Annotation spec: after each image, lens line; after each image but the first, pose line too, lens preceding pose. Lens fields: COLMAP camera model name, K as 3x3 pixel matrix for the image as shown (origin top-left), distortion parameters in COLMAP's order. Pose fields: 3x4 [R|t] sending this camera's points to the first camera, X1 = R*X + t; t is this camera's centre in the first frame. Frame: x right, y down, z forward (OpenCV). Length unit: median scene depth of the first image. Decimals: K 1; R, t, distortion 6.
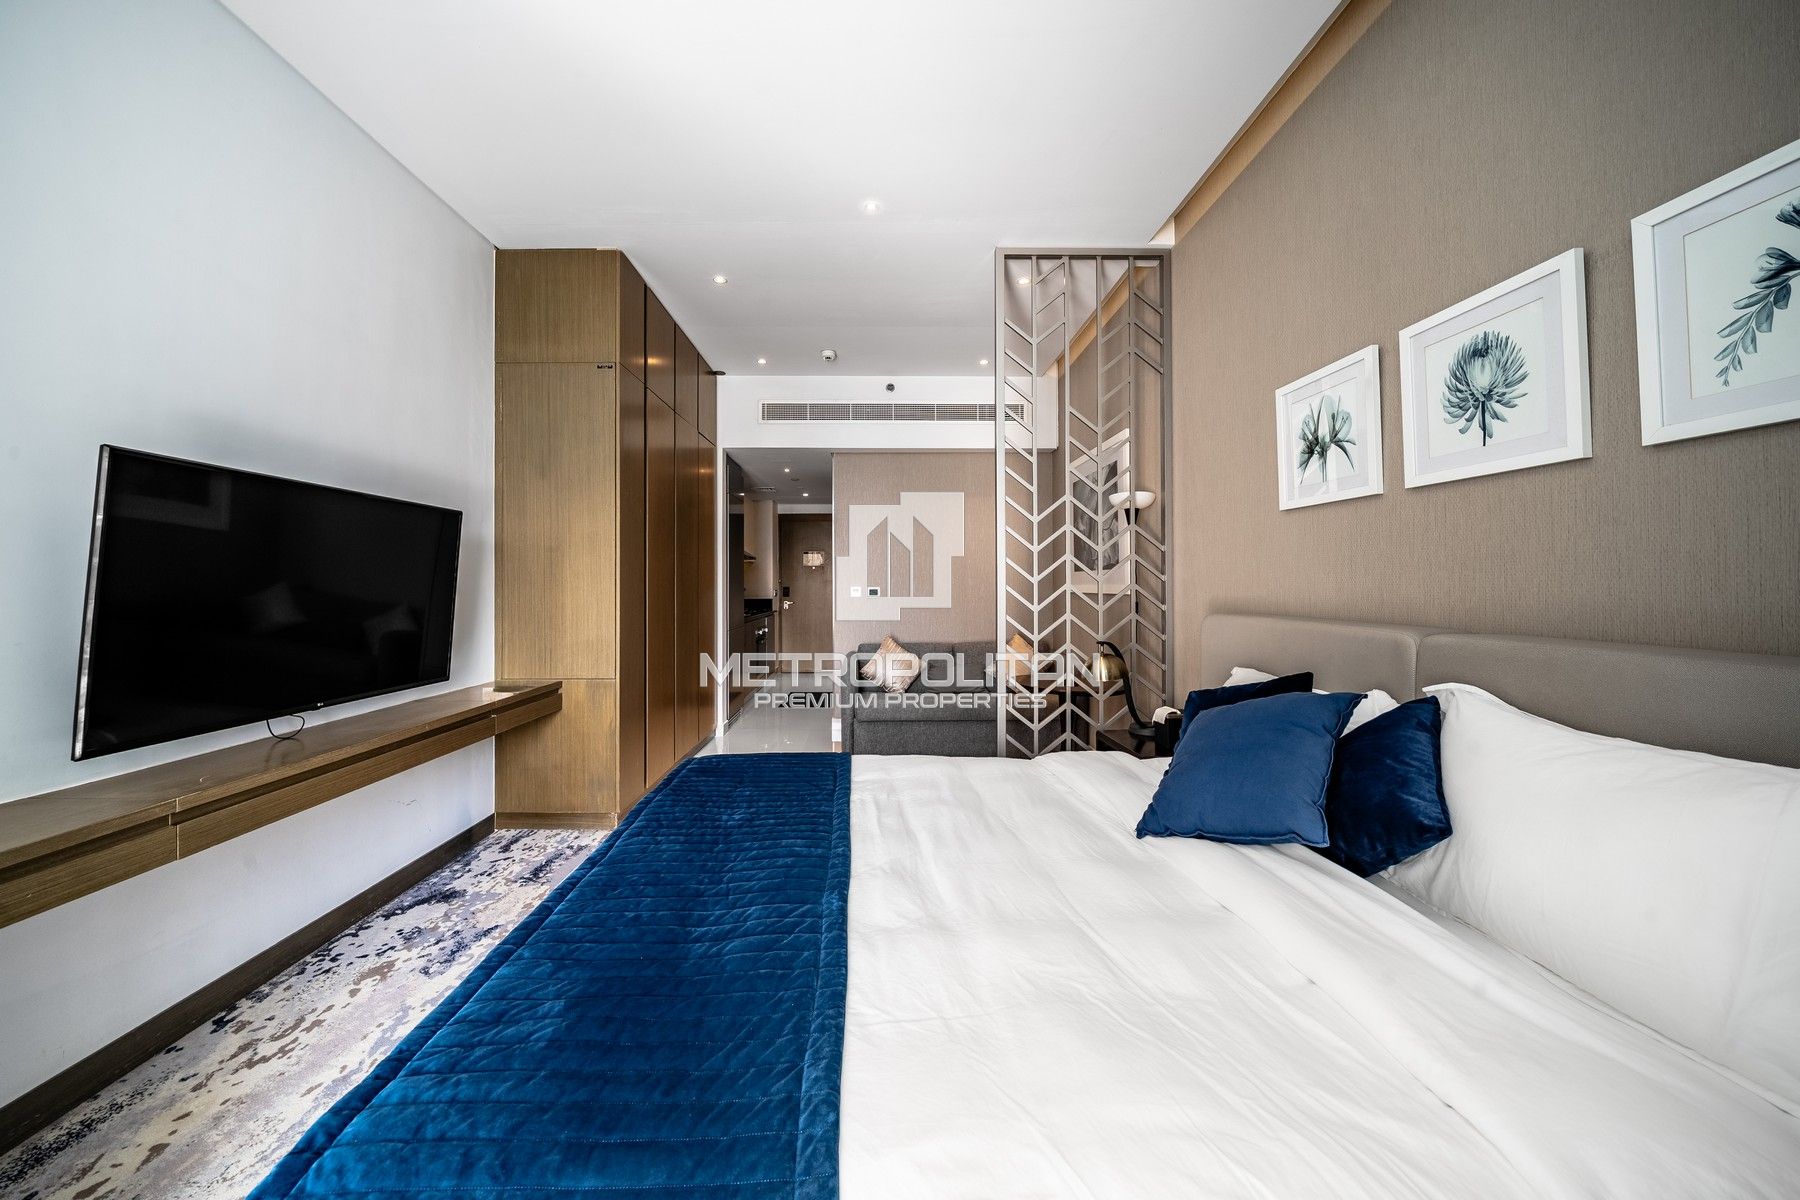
lens RADIAL K [[614.9, 0, 890.6], [0, 614.9, 580.4], [0, 0, 1]] dist [-0.001217, -0.000165]
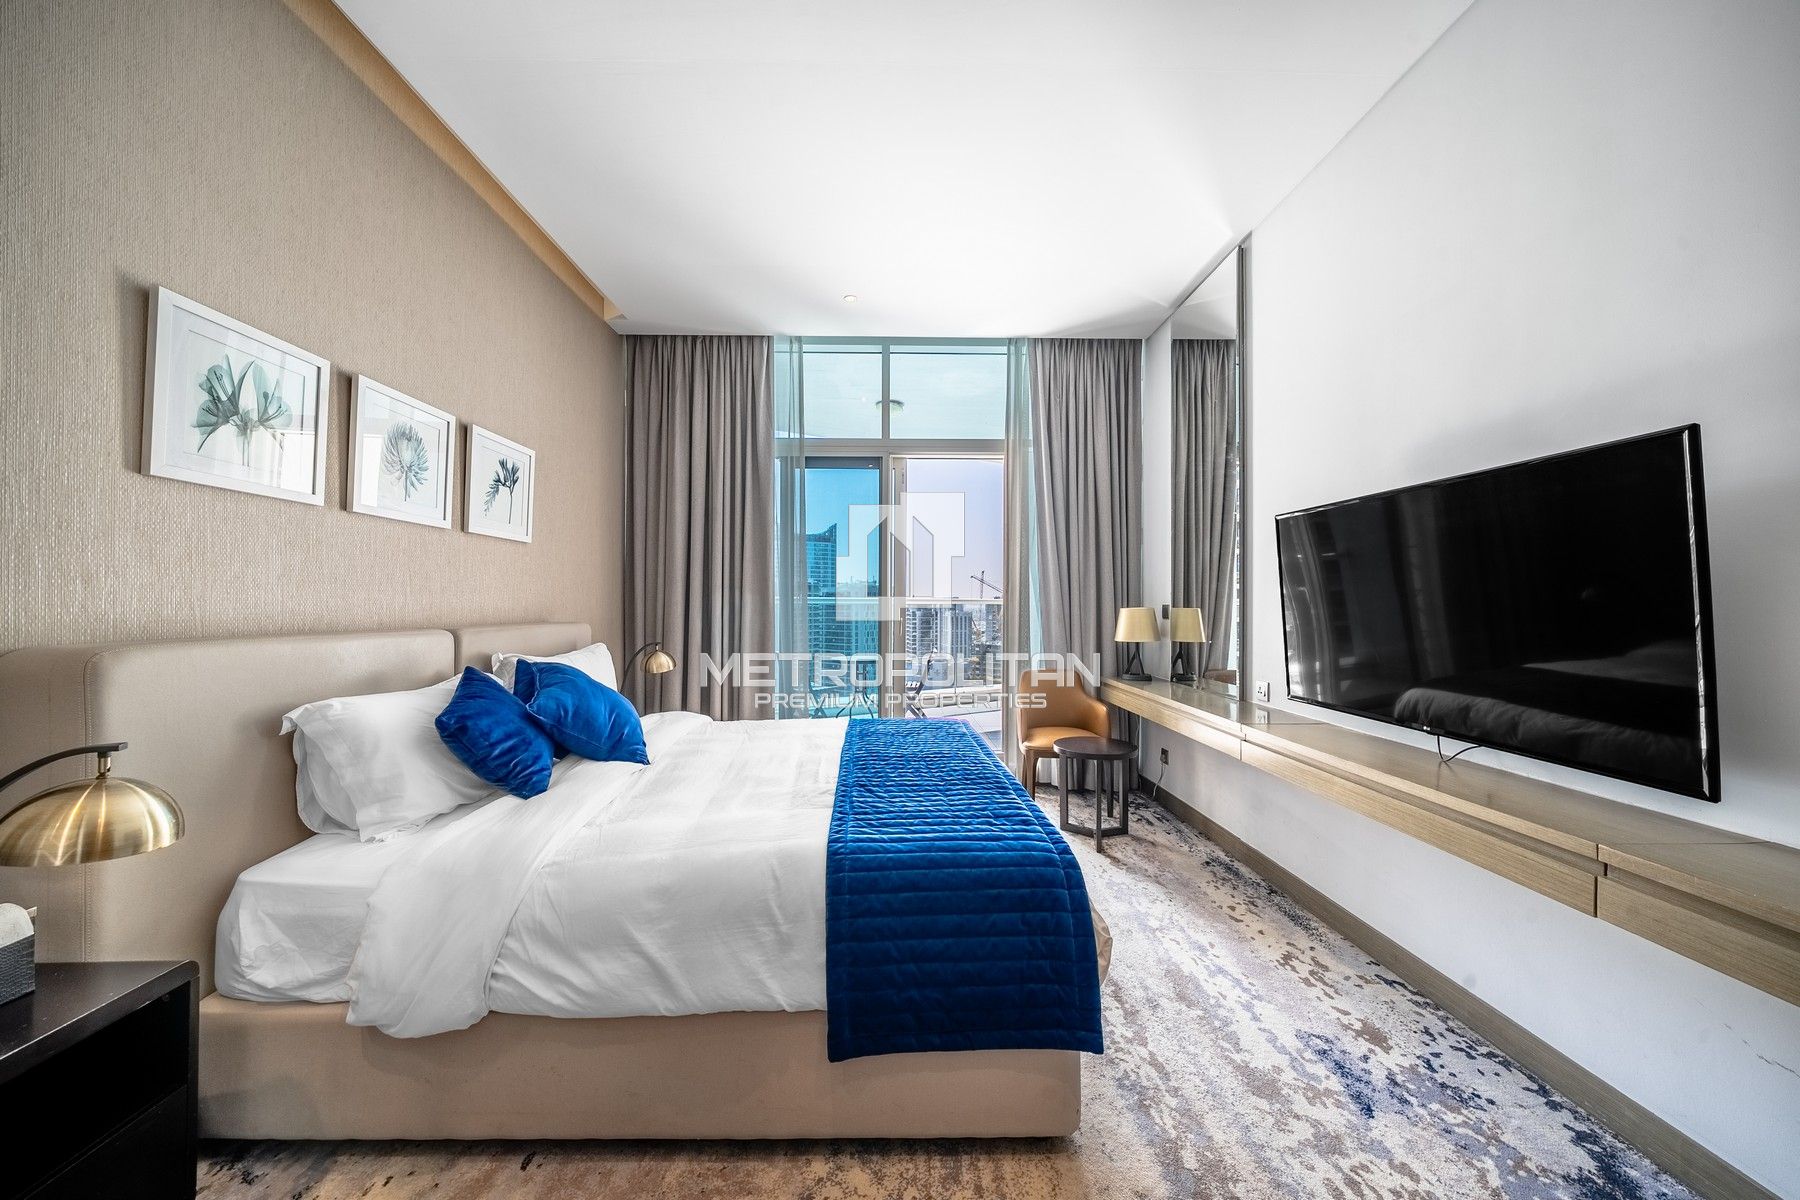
lens RADIAL K [[615.8, 0, 900.4], [0, 615.8, 608.6], [0, 0, 1]] dist [-0.007025, -0.000026]
pose [[-0.999963, -0.001032, 0.008491, -0.157724], [-0.001051, 0.999997, -0.002219, 0.026709], [-0.008488, -0.002228, -0.999961, 1.787390]]
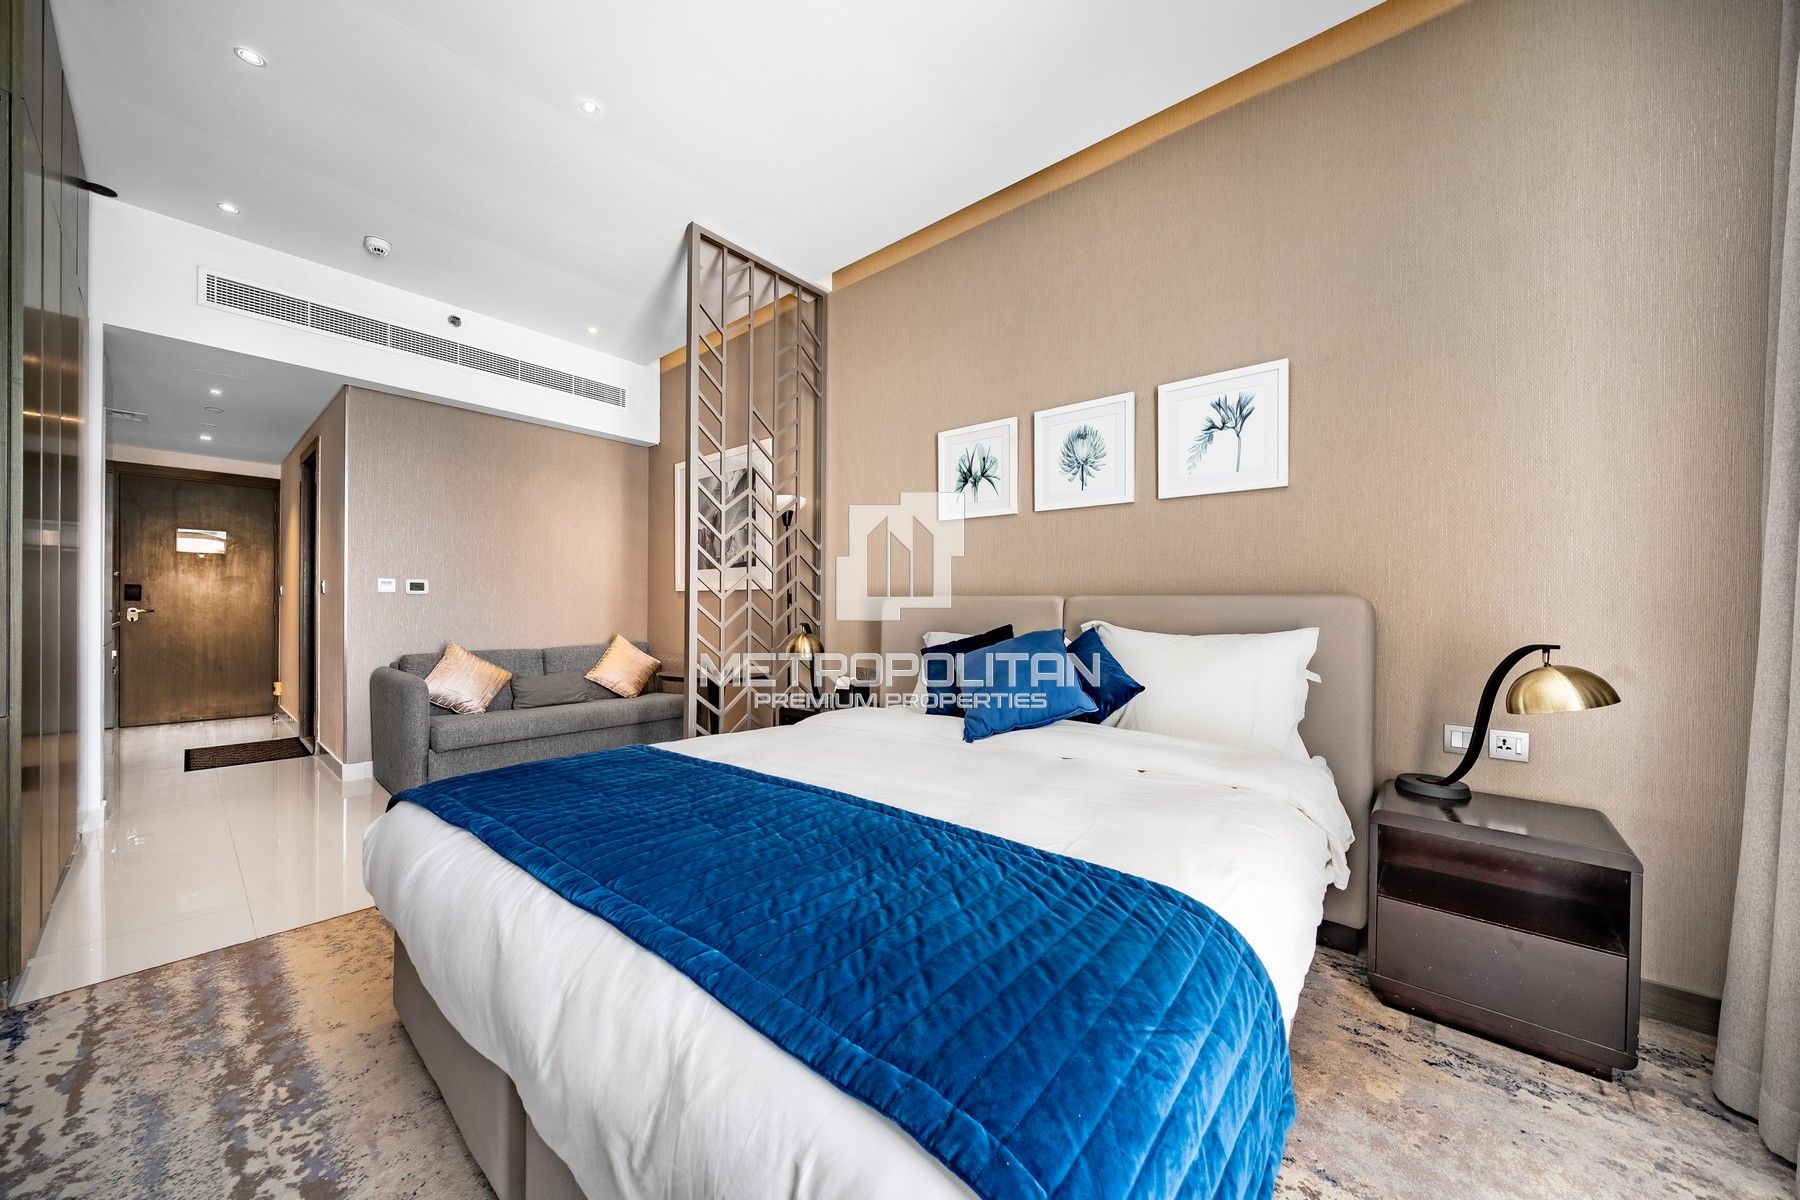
lens RADIAL K [[615.8, 0, 900.4], [0, 615.8, 608.6], [0, 0, 1]] dist [-0.007025, -0.000026]
pose [[0.658098, 0.008179, 0.752888, -0.506354], [-0.014862, 0.999887, 0.002129, 0.089389], [-0.752786, -0.012591, 0.658145, 0.170936]]
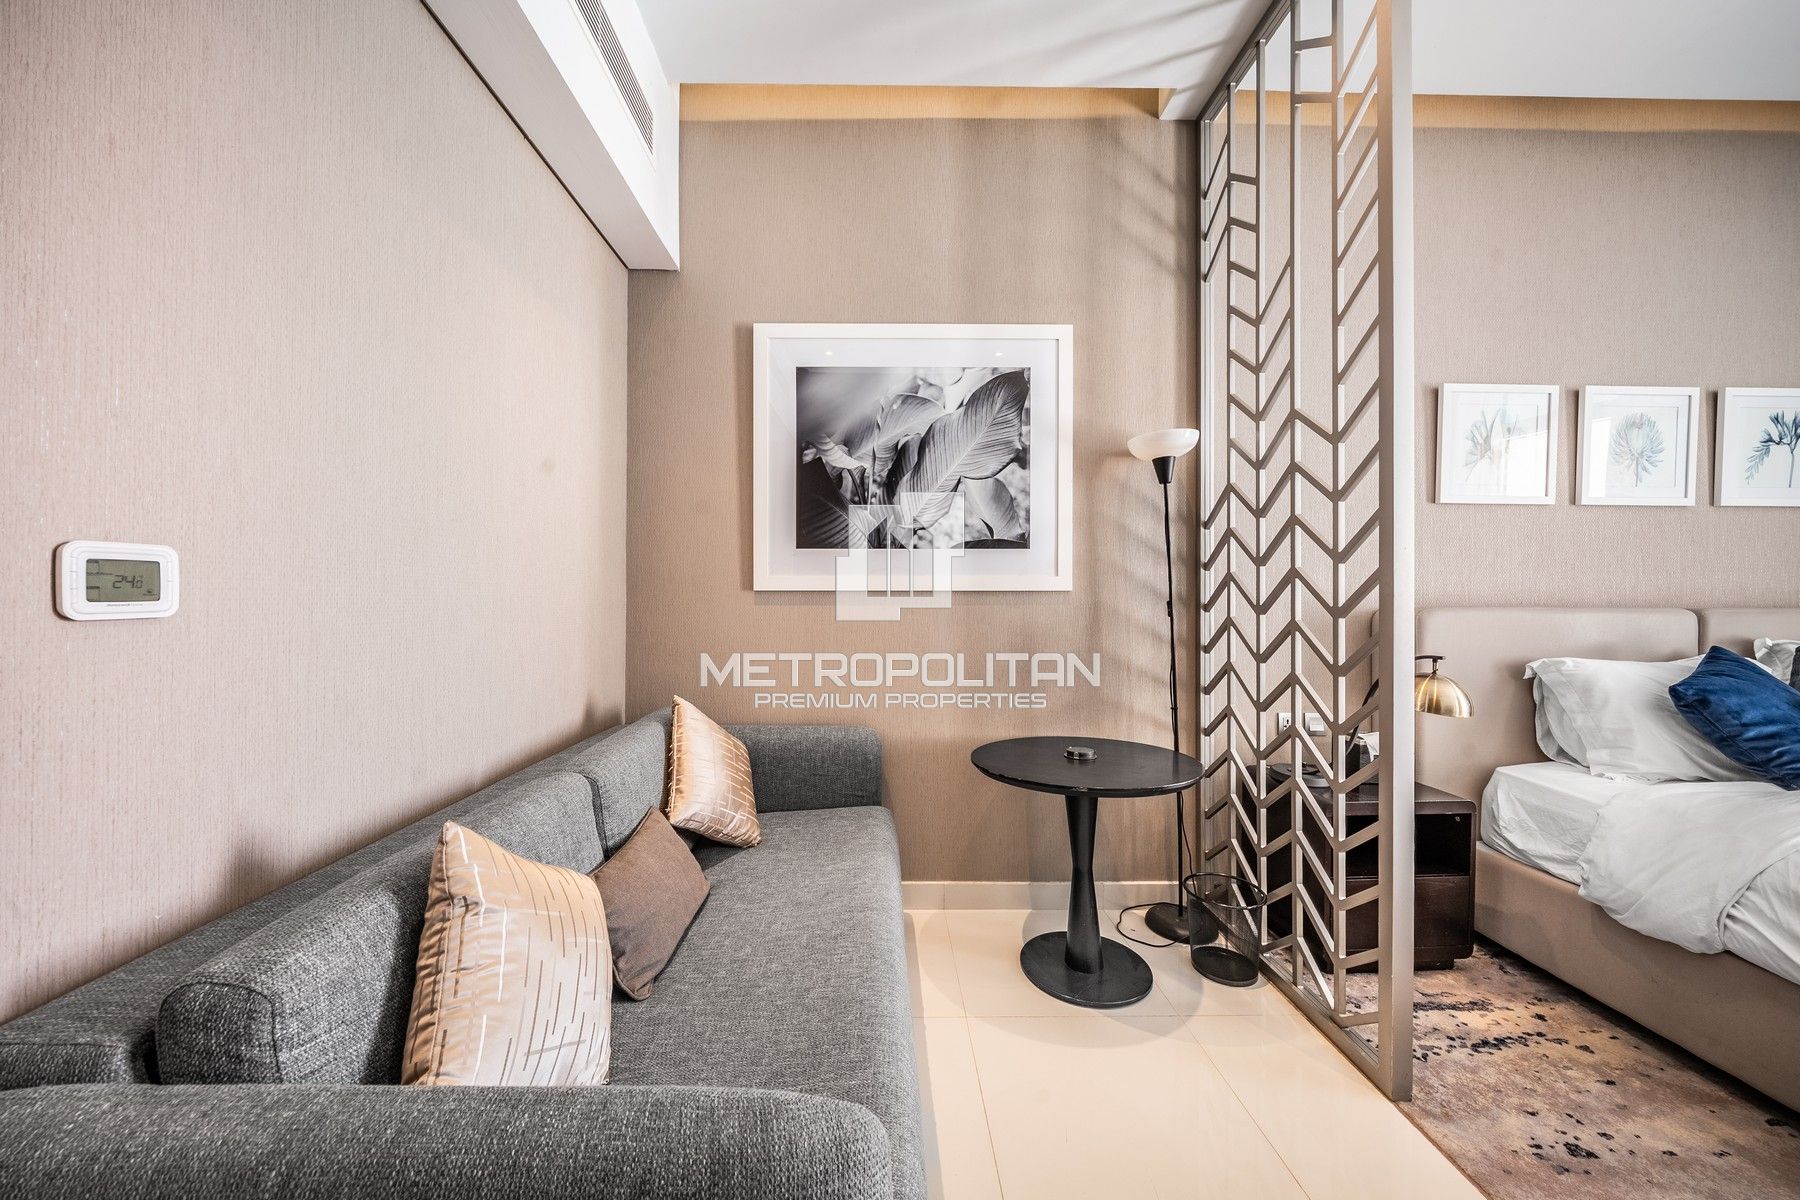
lens RADIAL K [[623.8, 0, 897.6], [0, 623.8, 594.7], [0, 0, 1]] dist [-0.001990, 0.000202]
pose [[-0.003905, 0.008236, 0.999958, -0.420080], [-0.007186, 0.999940, -0.008264, 0.055679], [-0.999967, -0.007218, -0.003846, 2.085909]]
